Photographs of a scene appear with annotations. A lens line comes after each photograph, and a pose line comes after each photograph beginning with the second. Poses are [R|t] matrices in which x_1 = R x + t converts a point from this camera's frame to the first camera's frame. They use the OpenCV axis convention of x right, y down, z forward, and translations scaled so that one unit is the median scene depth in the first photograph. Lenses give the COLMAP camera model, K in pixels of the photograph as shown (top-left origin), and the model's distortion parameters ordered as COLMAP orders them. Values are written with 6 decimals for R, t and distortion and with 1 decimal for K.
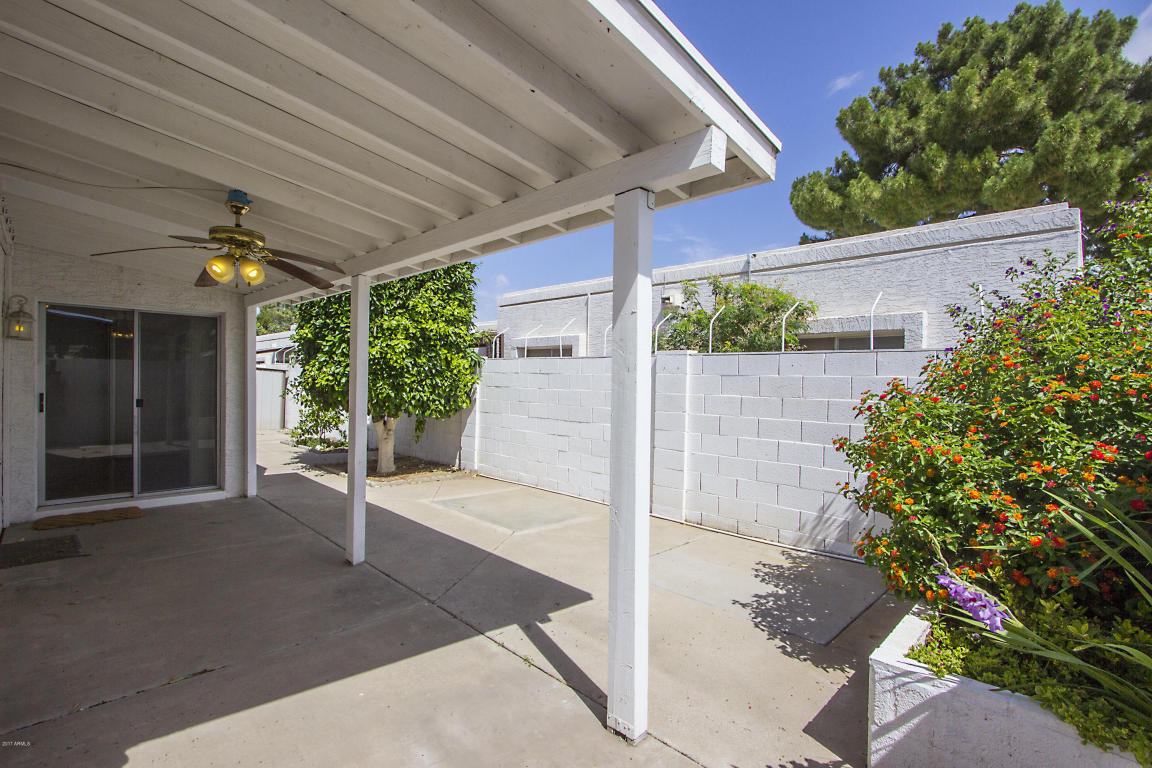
lens RADIAL K [[524.3, 0, 580.7], [0, 524.3, 385.2], [0, 0, 1]] dist [-0.015172, 0.001156]
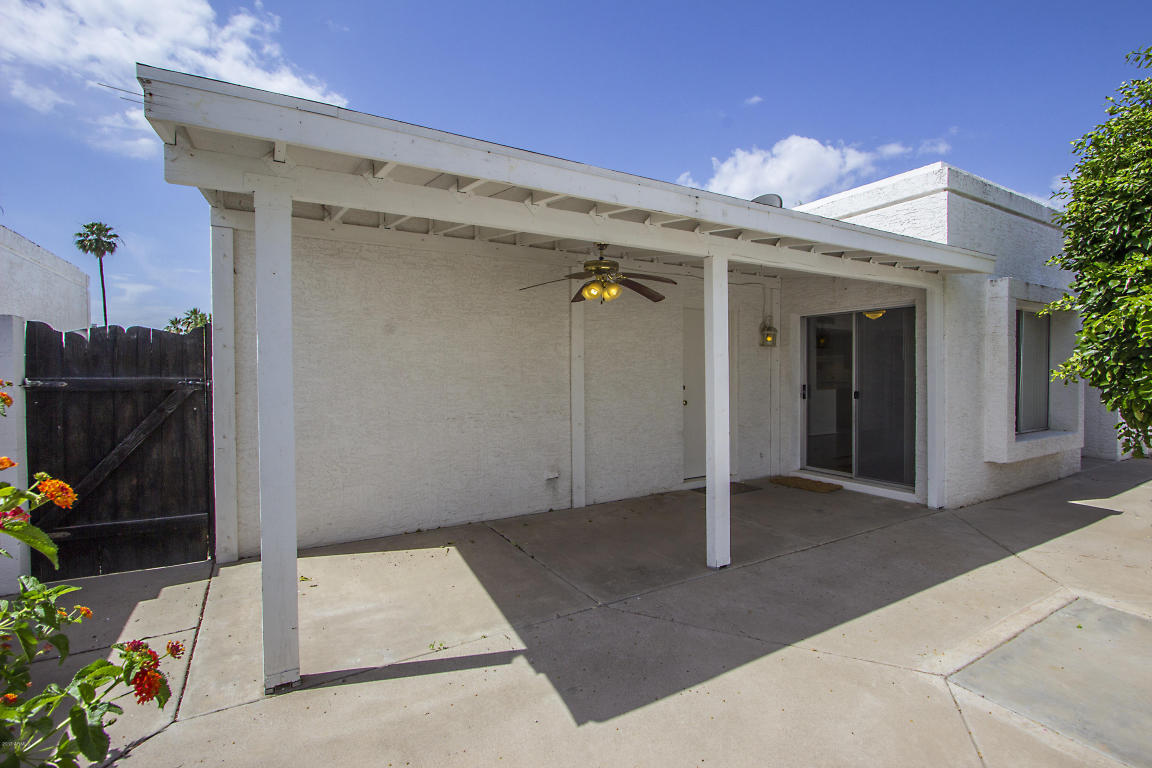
lens RADIAL K [[524.3, 0, 579.2], [0, 524.3, 379.9], [0, 0, 1]] dist [-0.015172, 0.001156]
pose [[-0.240077, -0.001199, -0.970753, 0.522279], [-0.006121, 0.999981, 0.000278, 0.007619], [0.970735, 0.006009, -0.240080, 0.965139]]
